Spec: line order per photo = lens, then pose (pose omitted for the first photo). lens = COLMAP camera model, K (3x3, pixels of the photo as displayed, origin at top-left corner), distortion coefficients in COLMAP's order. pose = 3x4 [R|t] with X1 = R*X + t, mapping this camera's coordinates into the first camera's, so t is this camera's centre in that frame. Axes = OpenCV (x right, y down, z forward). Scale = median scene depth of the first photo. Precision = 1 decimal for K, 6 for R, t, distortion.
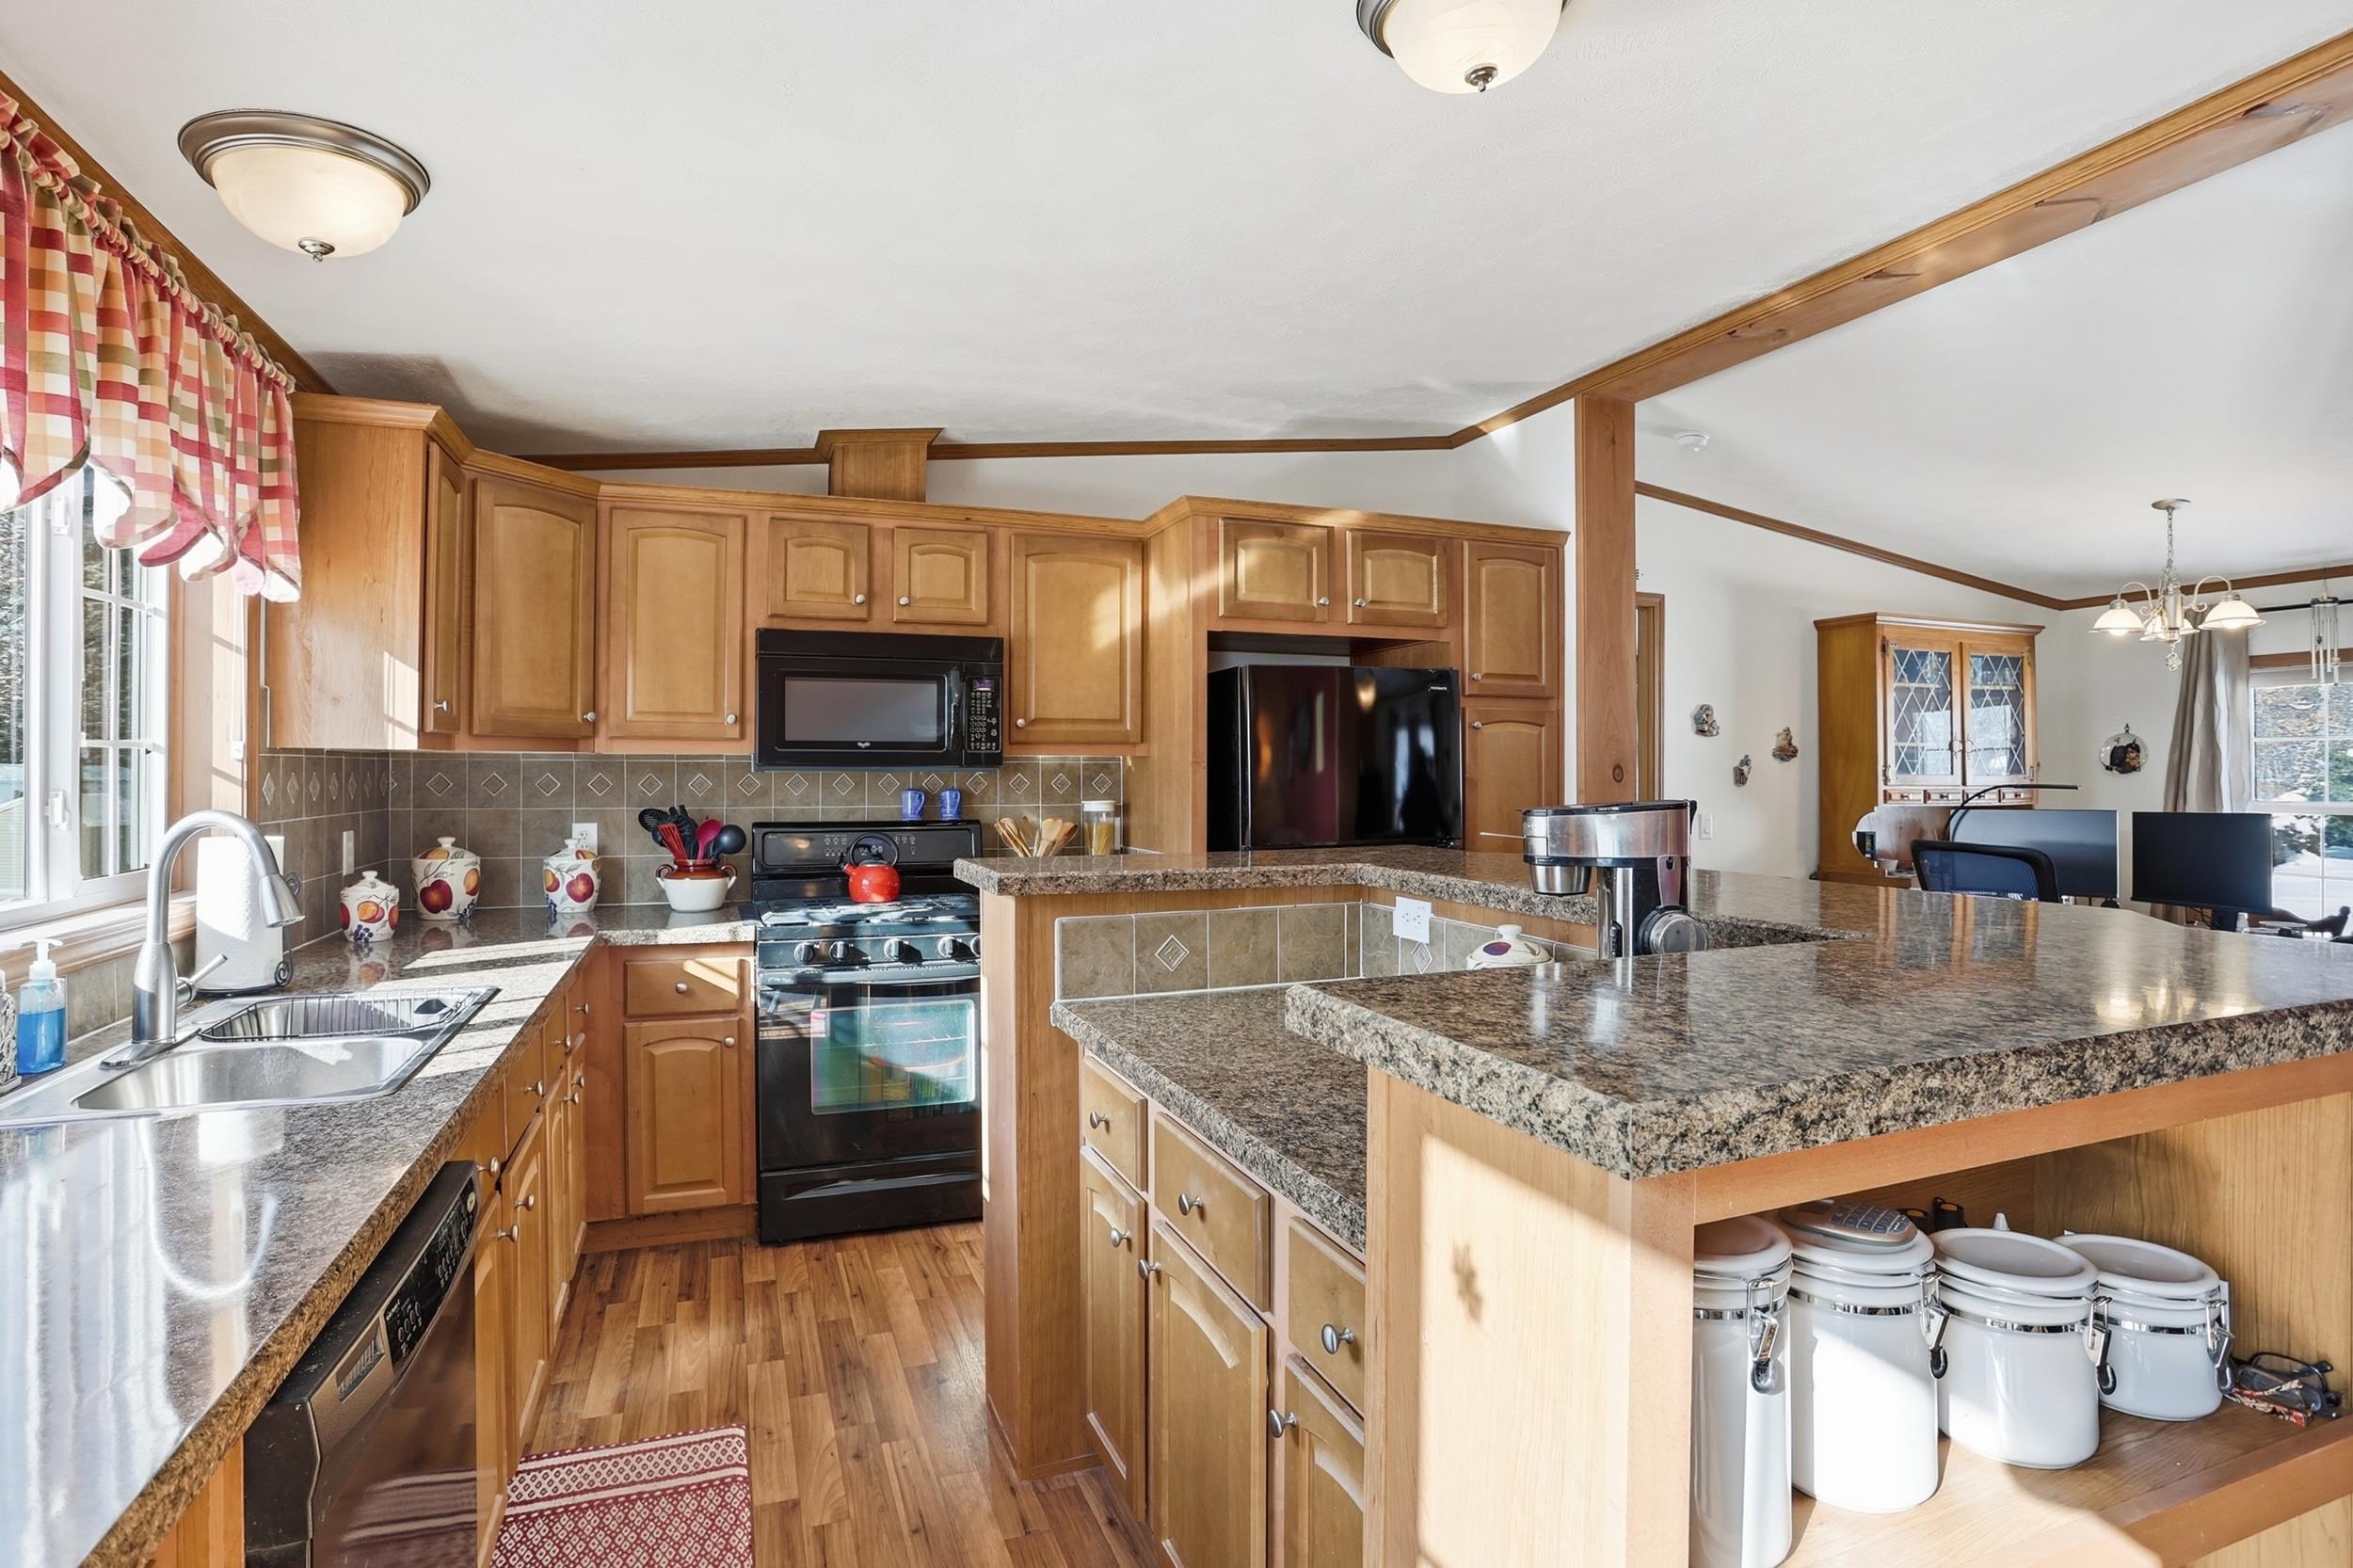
lens RADIAL K [[1168.3, 0, 1169.8], [0, 1168.3, 766.0], [0, 0, 1]] dist [-0.080611, 0.031552]
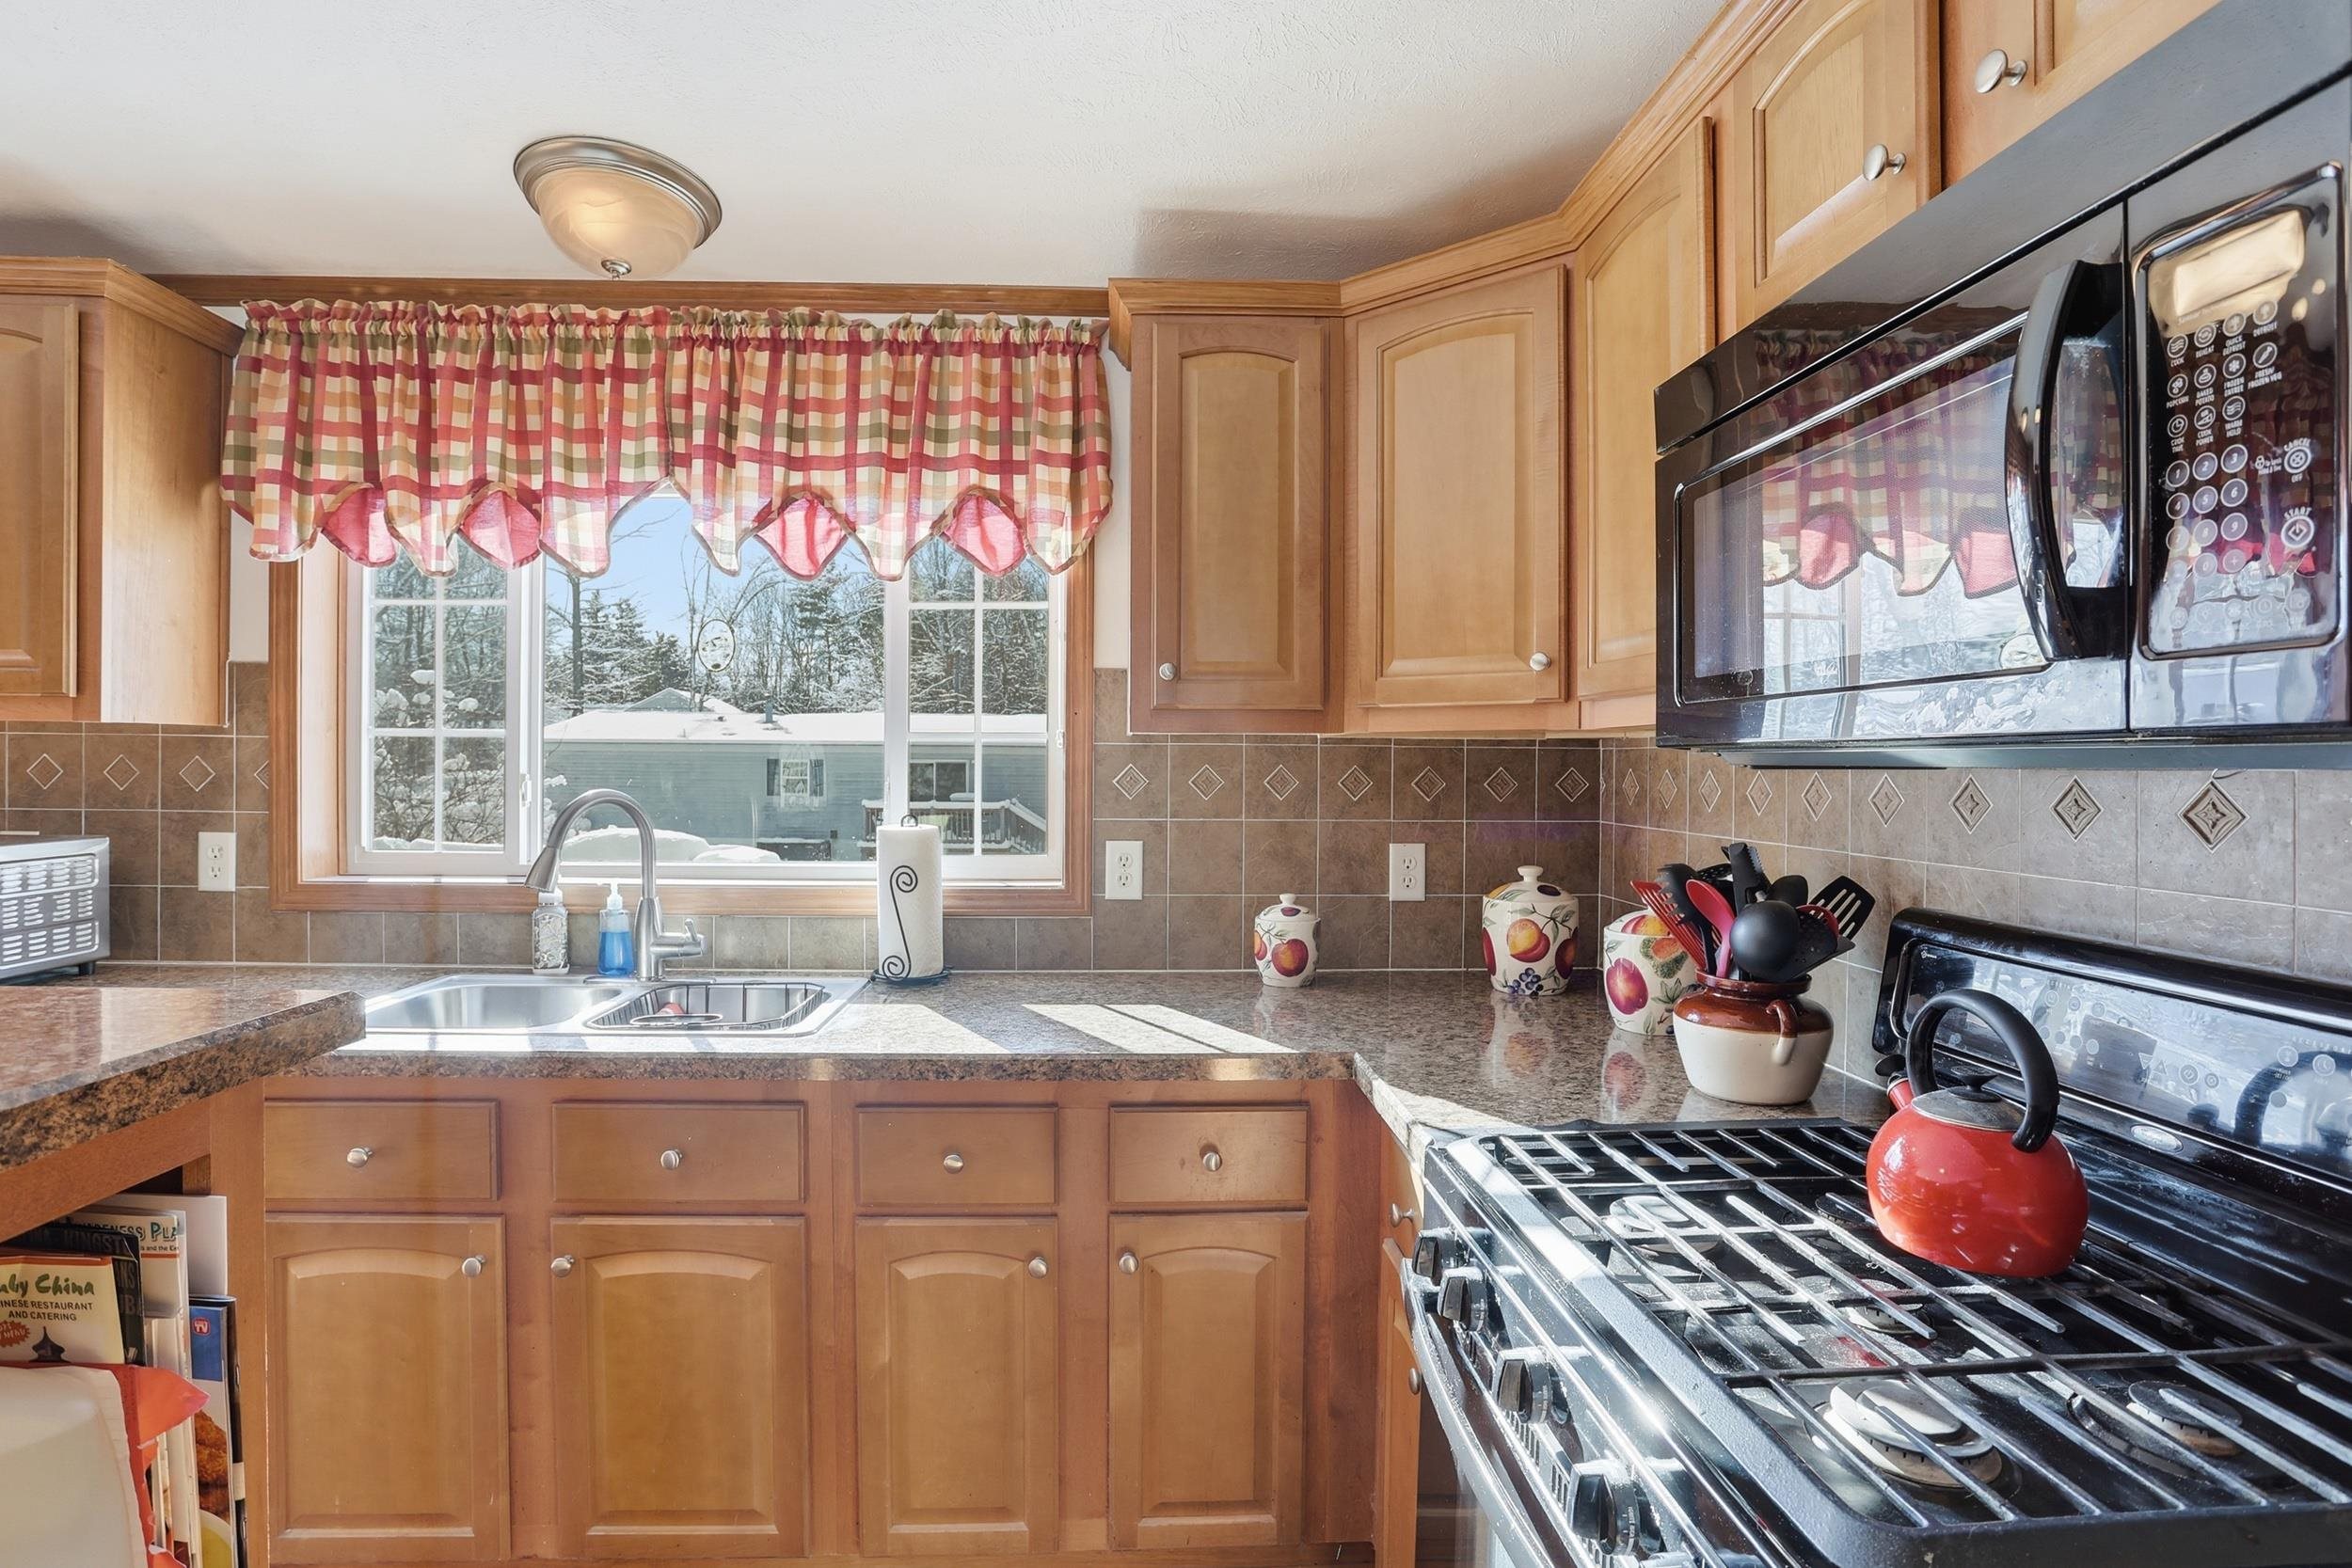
lens RADIAL K [[1167.7, 0, 1169.3], [0, 1167.7, 766.0], [0, 0, 1]] dist [-0.080611, 0.031552]
pose [[-0.313525, -0.002593, -0.949576, 0.062631], [-0.005060, 0.999987, -0.001060, 0.007518], [0.949566, 0.004473, -0.313534, 1.121969]]
